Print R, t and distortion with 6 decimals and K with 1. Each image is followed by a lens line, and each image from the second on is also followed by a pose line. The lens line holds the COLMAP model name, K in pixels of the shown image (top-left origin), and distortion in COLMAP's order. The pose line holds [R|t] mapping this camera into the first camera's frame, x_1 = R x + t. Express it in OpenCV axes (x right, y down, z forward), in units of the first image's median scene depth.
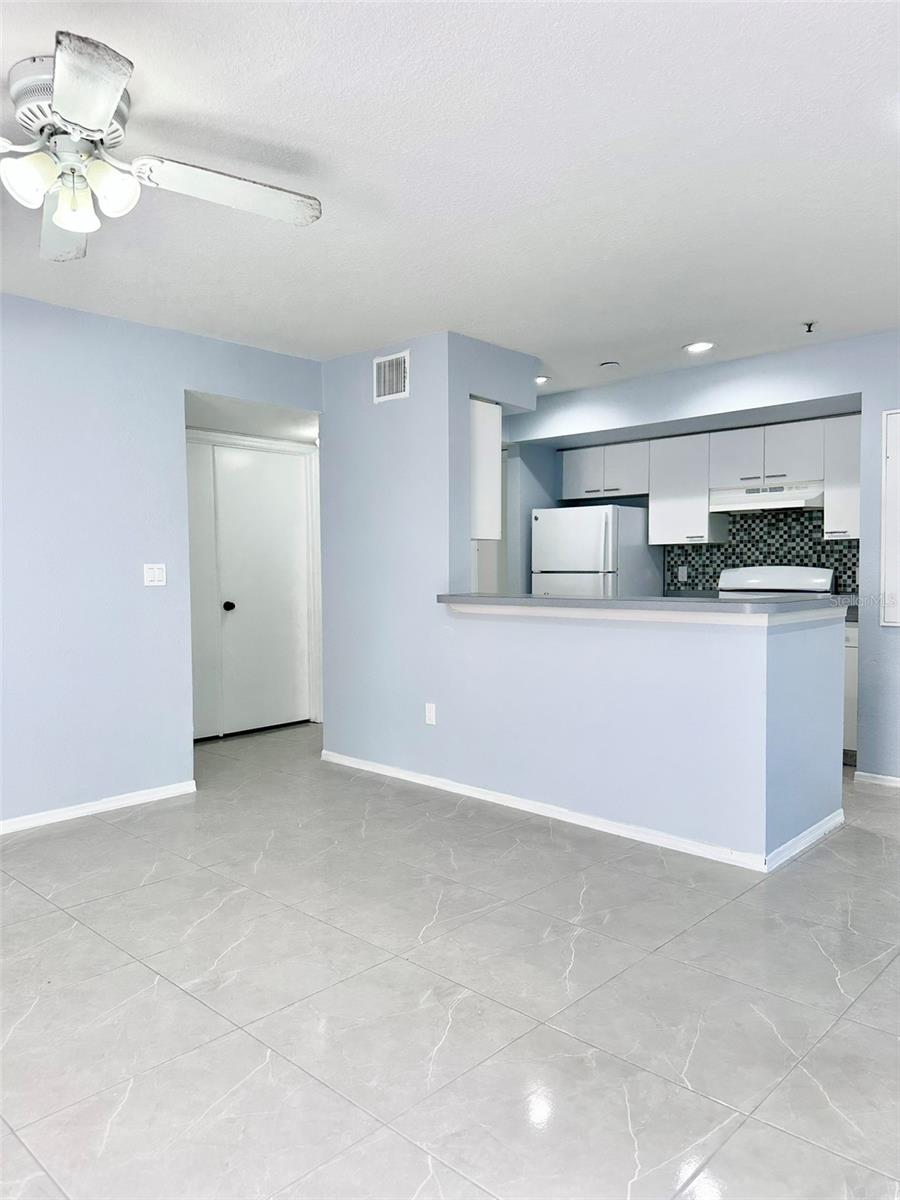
lens RADIAL K [[845.3, 0, 449.4], [0, 845.3, 602.7], [0, 0, 1]] dist [0.062442, -0.069527]
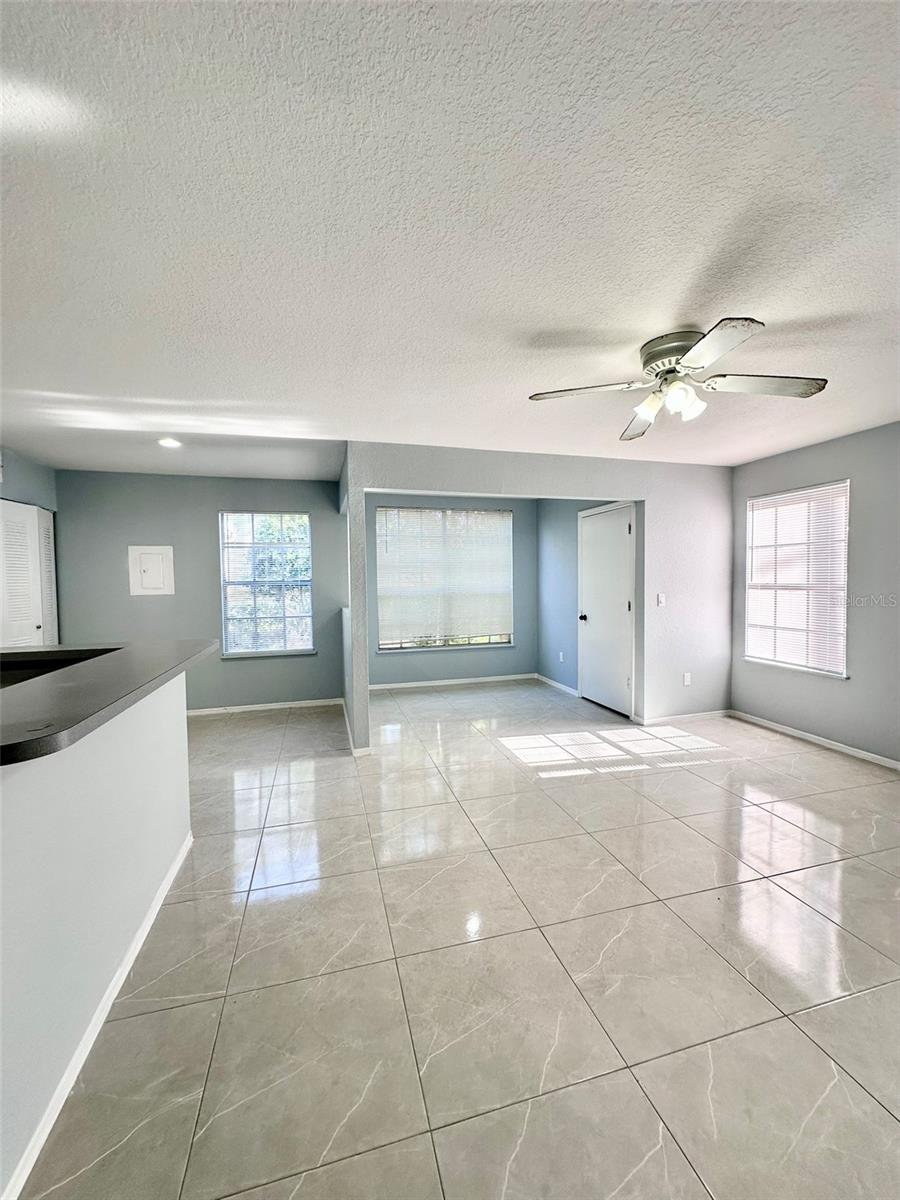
lens RADIAL K [[477.7, 0, 451.5], [0, 477.7, 597.4], [0, 0, 1]] dist [-0.001981, 0.000171]
pose [[-0.858878, 0.000924, 0.512180, -0.258691], [0.041350, 0.996859, 0.067541, -0.071216], [-0.510509, 0.079188, -0.856218, 0.986359]]
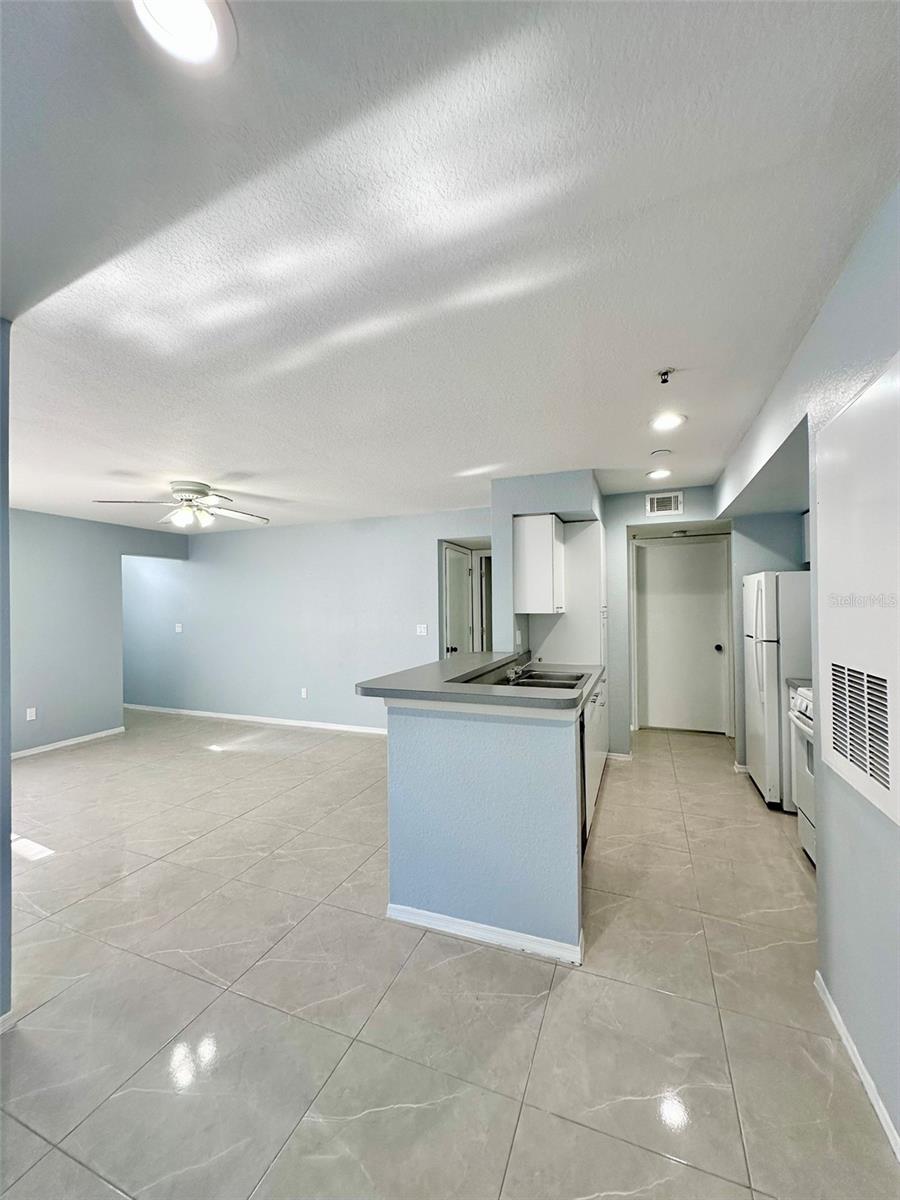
lens RADIAL K [[477.7, 0, 449.9], [0, 477.7, 600.5], [0, 0, 1]] dist [-0.001981, 0.000171]
pose [[0.368773, -0.007459, -0.929490, 0.712393], [-0.031825, 0.999280, -0.020646, -0.075490], [0.928974, 0.037194, 0.368270, 0.576258]]
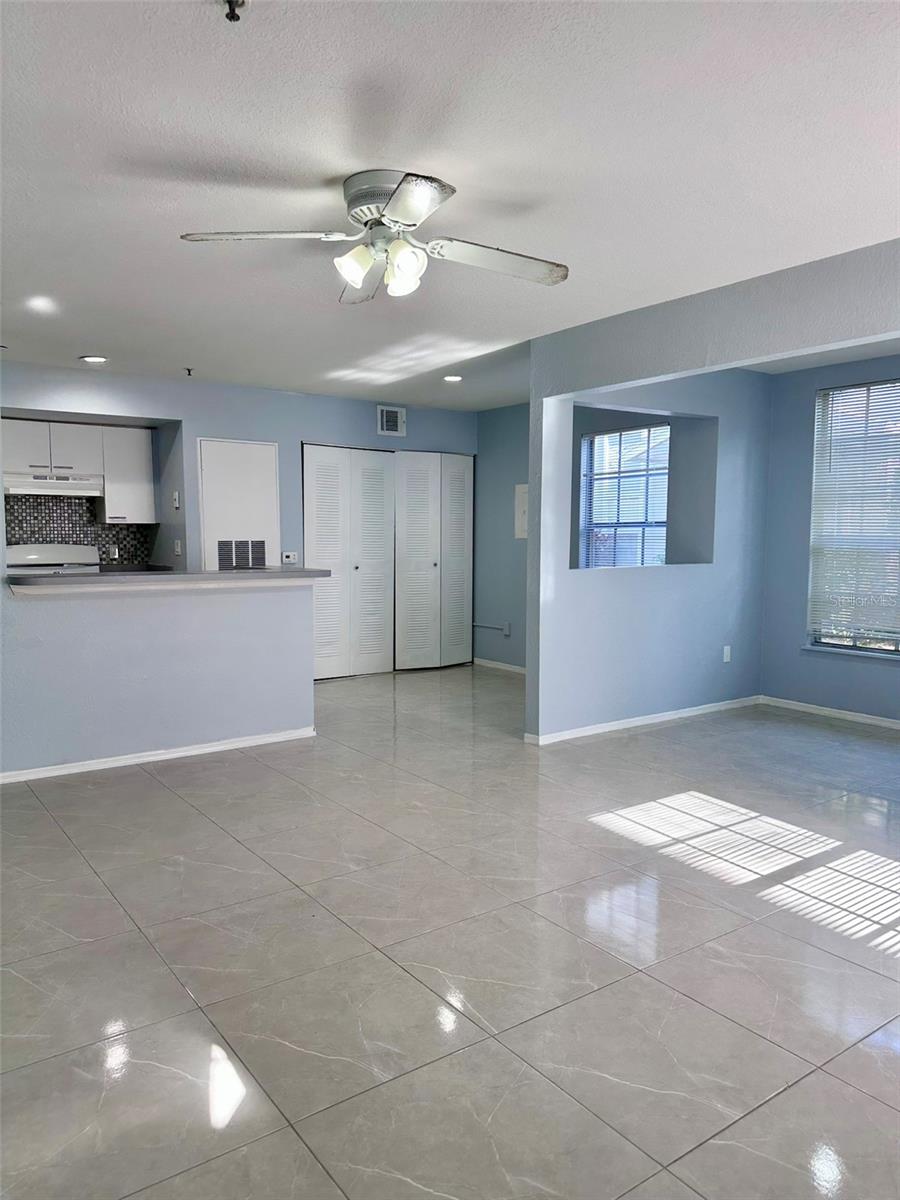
lens RADIAL K [[845.3, 0, 452.8], [0, 845.3, 604.2], [0, 0, 1]] dist [0.062442, -0.069527]
pose [[0.177571, -0.074480, 0.981286, -0.805644], [0.037265, 0.996926, 0.068923, -0.025538], [-0.983402, 0.024329, 0.179801, 0.313022]]
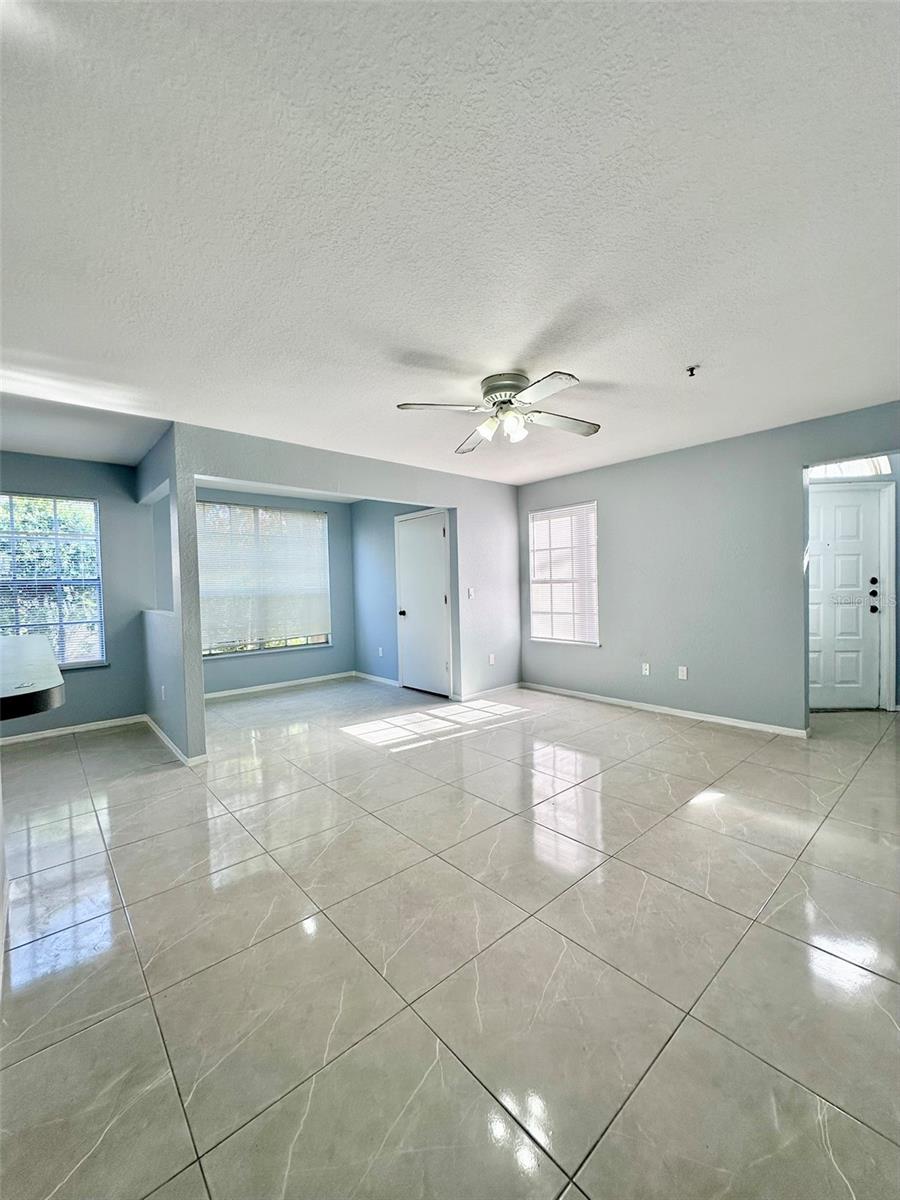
lens RADIAL K [[477.7, 0, 451.6], [0, 477.7, 595.9], [0, 0, 1]] dist [-0.001981, 0.000171]
pose [[-0.995688, 0.031121, 0.087393, -0.183811], [0.036447, 0.997531, 0.060025, -0.048053], [-0.085309, 0.062952, -0.994364, 1.074600]]
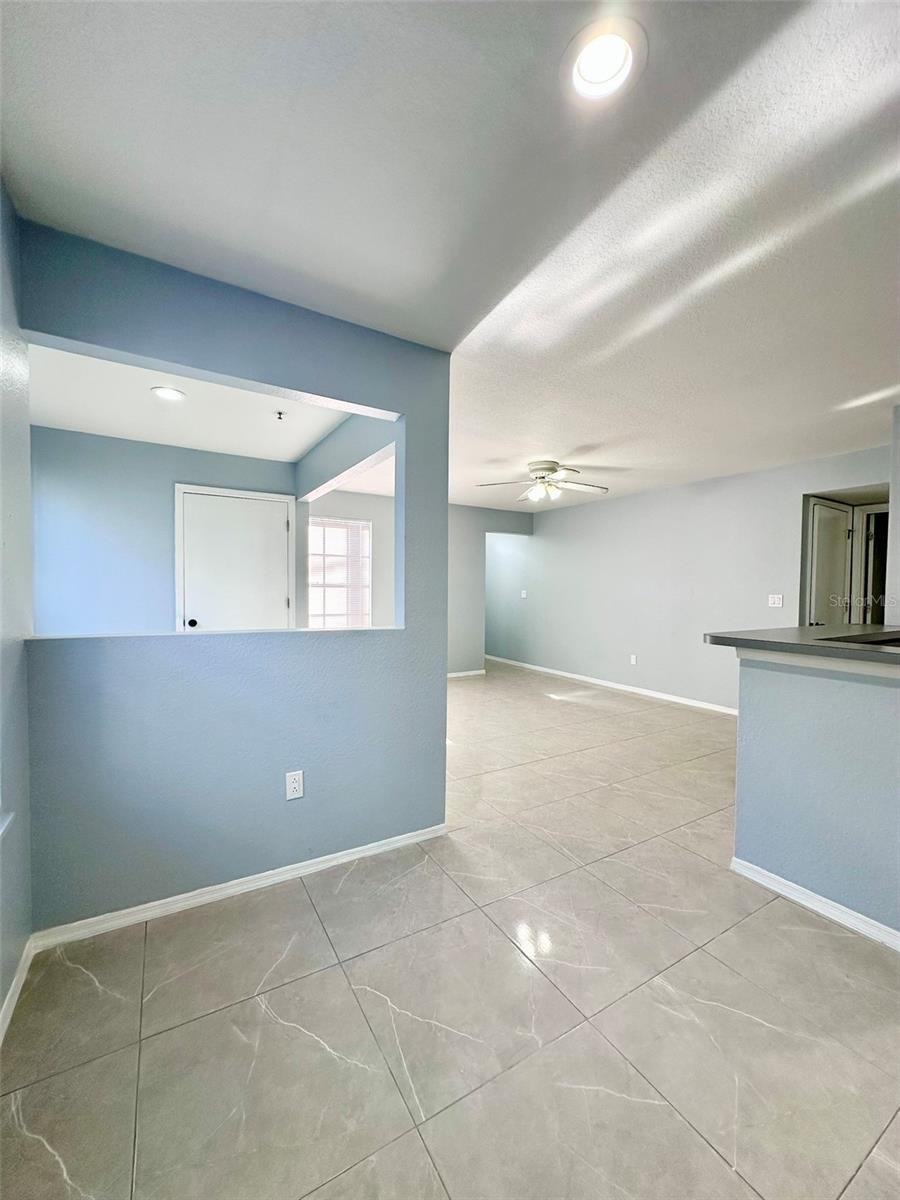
lens RADIAL K [[477.7, 0, 453.0], [0, 477.7, 600.8], [0, 0, 1]] dist [-0.001981, 0.000171]
pose [[-0.260364, 0.033395, -0.964933, 0.760919], [-0.052206, 0.997453, 0.048607, -0.042158], [0.964098, 0.063031, -0.257957, 0.546421]]
